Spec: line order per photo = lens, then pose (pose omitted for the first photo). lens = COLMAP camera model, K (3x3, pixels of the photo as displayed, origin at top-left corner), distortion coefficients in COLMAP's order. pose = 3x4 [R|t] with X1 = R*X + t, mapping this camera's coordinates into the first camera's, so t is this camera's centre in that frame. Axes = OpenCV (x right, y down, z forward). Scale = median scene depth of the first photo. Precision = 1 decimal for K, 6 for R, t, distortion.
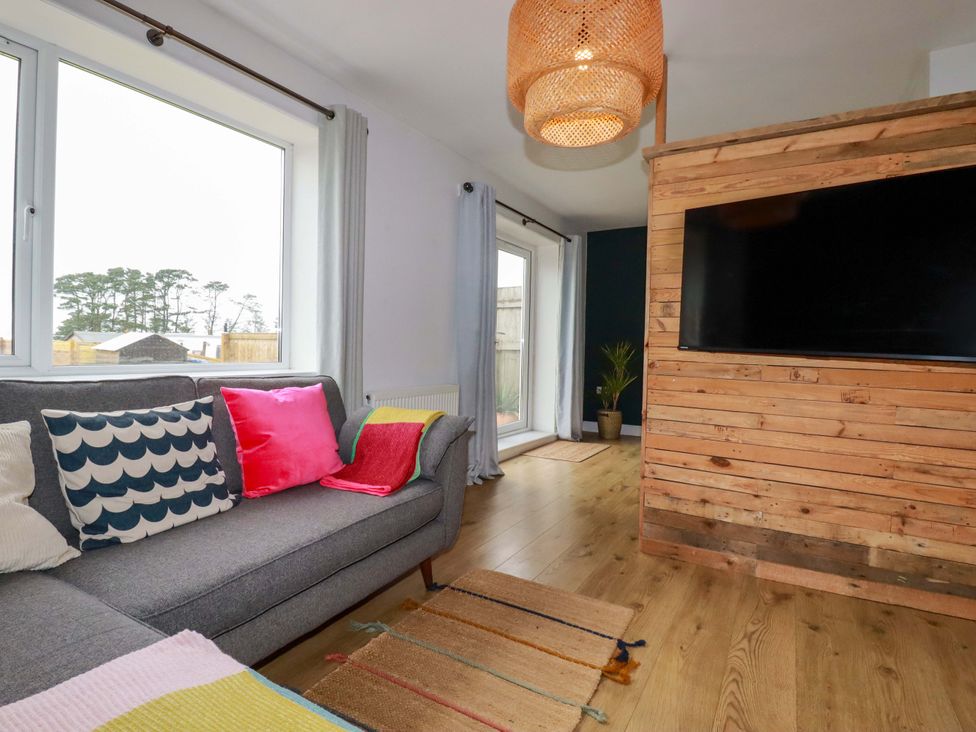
lens RADIAL K [[507.2, 0, 489.8], [0, 507.2, 357.8], [0, 0, 1]] dist [0.002708, -0.013768]
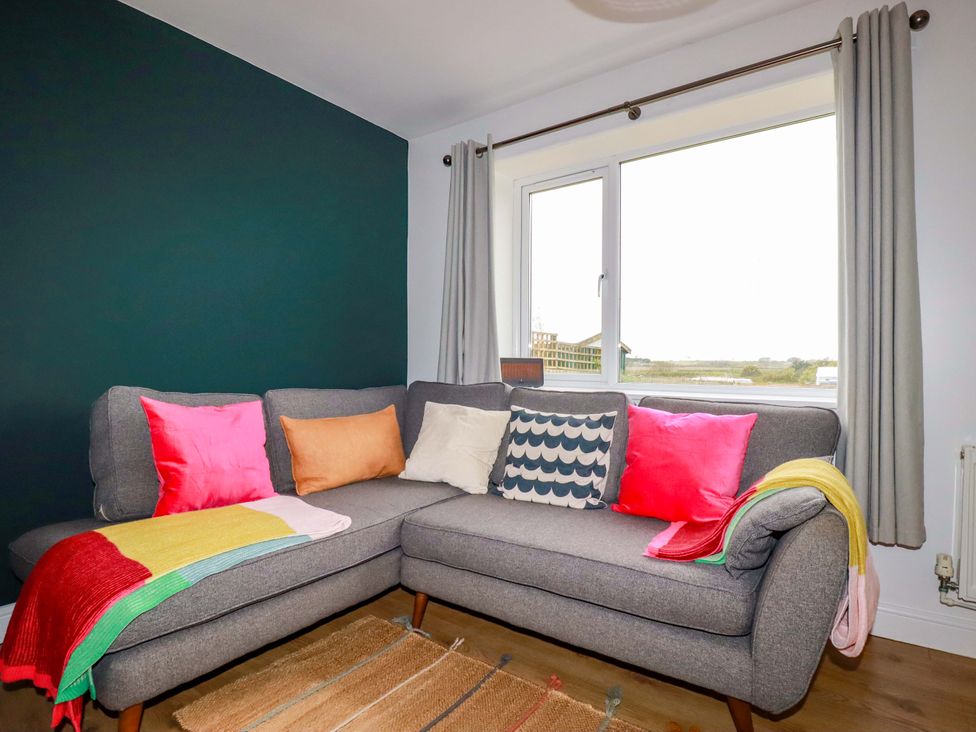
lens RADIAL K [[507.2, 0, 489.8], [0, 507.2, 357.8], [0, 0, 1]] dist [0.002708, -0.013768]
pose [[-0.090566, -0.027322, -0.995516, 0.636994], [-0.026025, 0.999347, -0.025059, -0.007452], [0.995550, 0.023639, -0.091218, 0.872068]]
